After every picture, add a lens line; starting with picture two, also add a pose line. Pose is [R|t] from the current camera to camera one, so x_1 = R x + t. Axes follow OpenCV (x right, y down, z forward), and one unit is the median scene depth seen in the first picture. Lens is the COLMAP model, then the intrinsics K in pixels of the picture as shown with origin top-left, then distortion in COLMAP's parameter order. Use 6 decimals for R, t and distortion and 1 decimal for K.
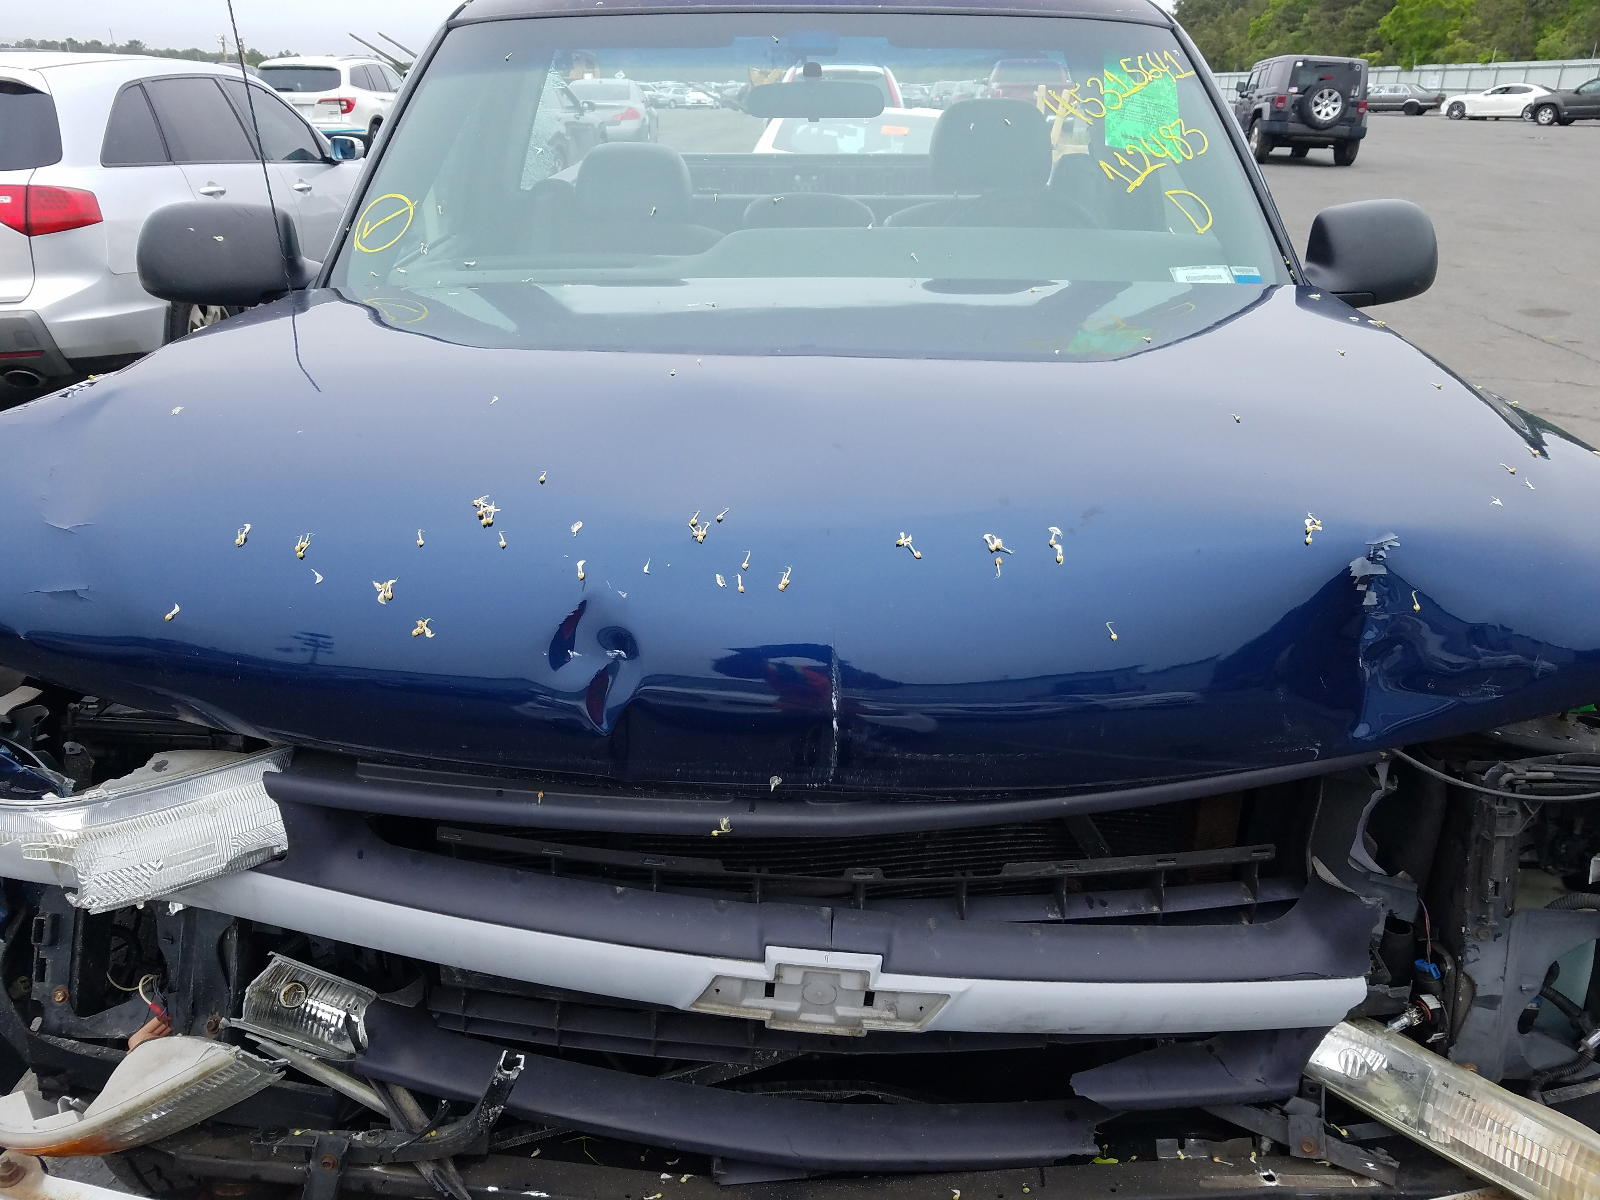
lens RADIAL K [[1251.0, 0, 786.2], [0, 1251.0, 607.0], [0, 0, 1]] dist [0.008334, -0.010650]
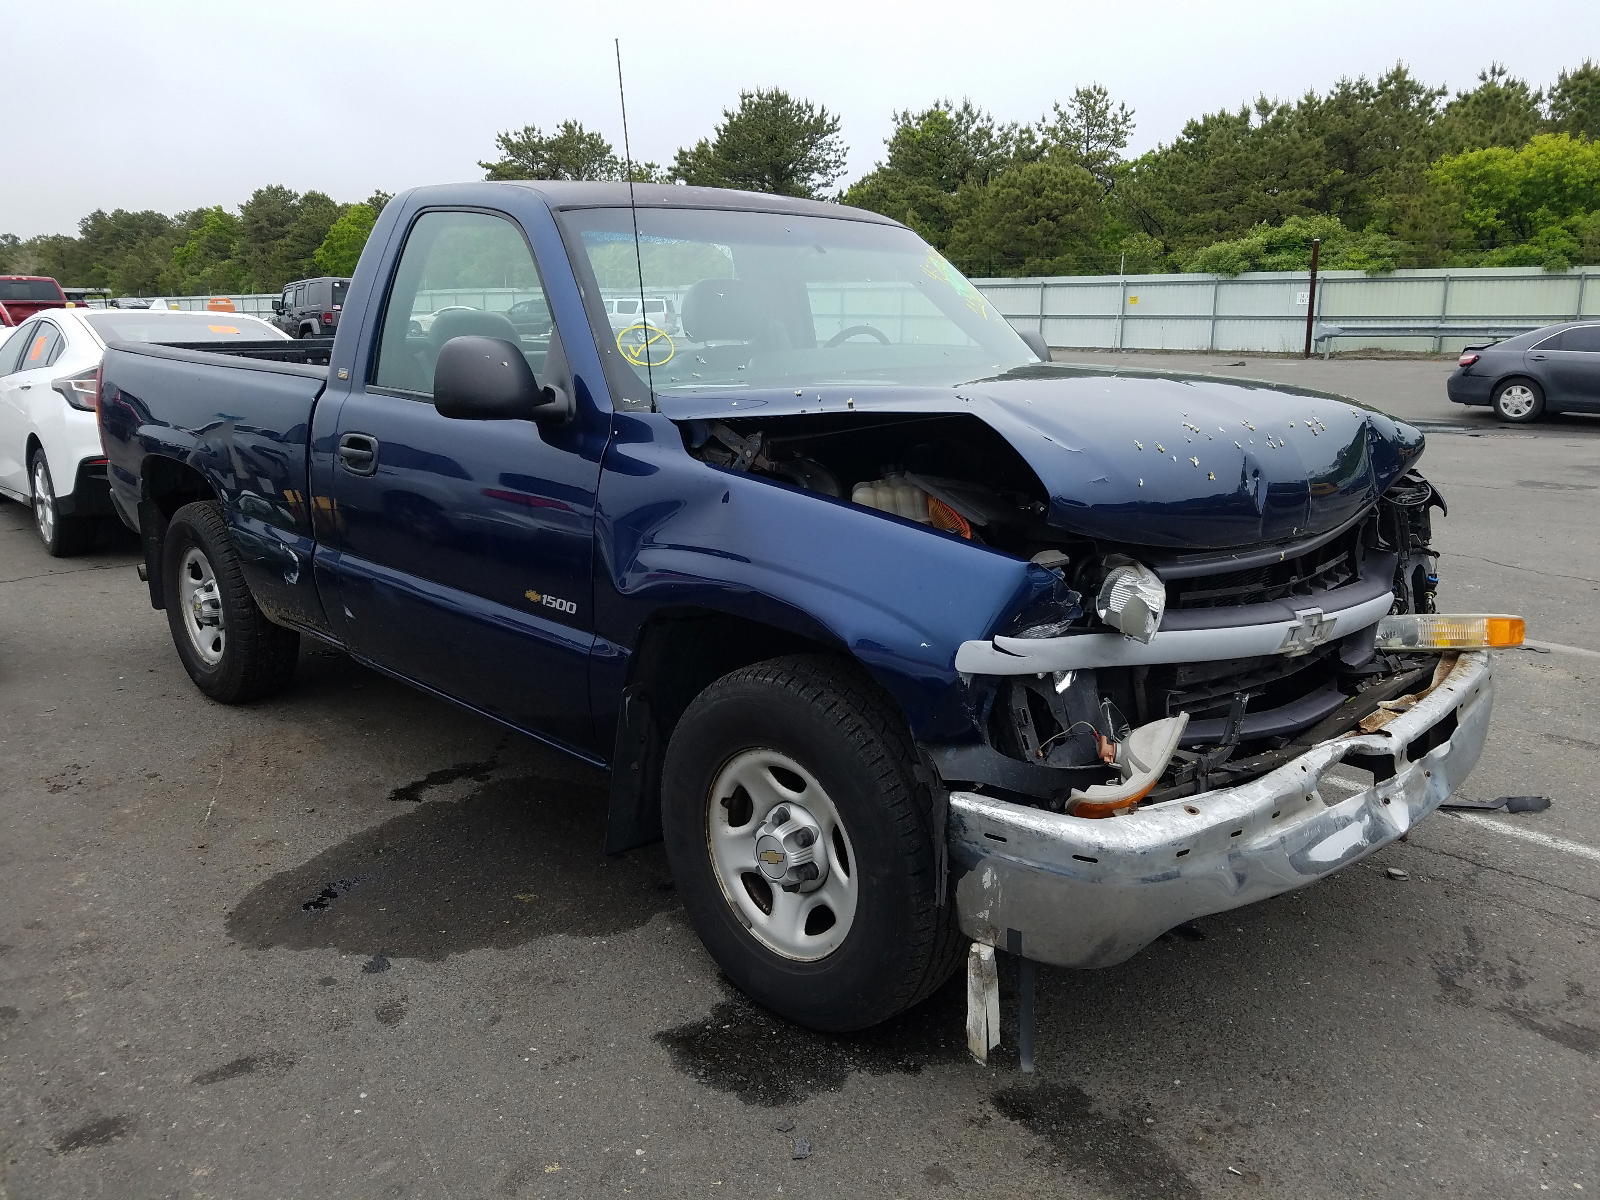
lens RADIAL K [[1251.0, 0, 809.4], [0, 1251.0, 602.5], [0, 0, 1]] dist [0.008334, -0.010650]
pose [[0.703022, -0.161536, 0.692579, -1.967460], [0.273324, 0.960437, -0.053434, 0.128151], [-0.656547, 0.226863, 0.719360, -0.023995]]
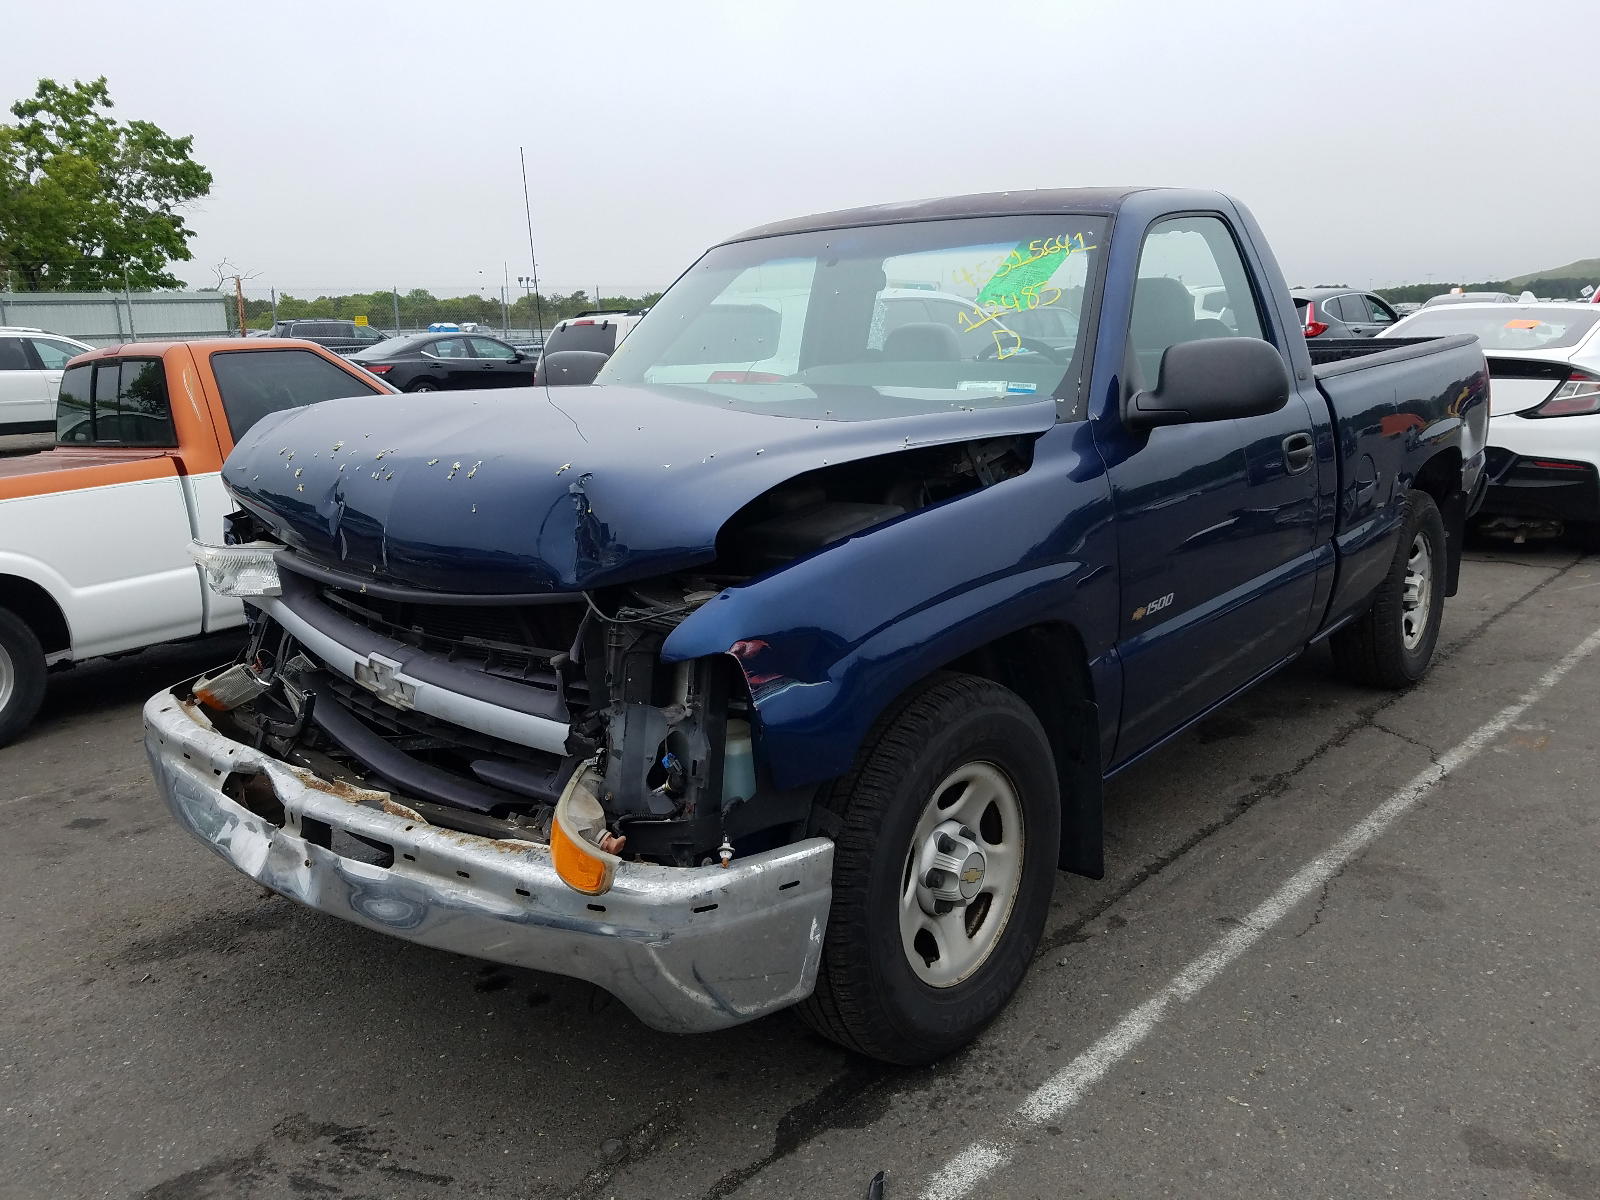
lens RADIAL K [[1251.0, 0, 809.5], [0, 1251.0, 595.0], [0, 0, 1]] dist [0.008334, -0.010650]
pose [[0.764884, 0.107271, -0.635174, 1.731131], [-0.213104, 0.972654, -0.092357, 0.198520], [0.607897, 0.206001, 0.766827, -0.178233]]
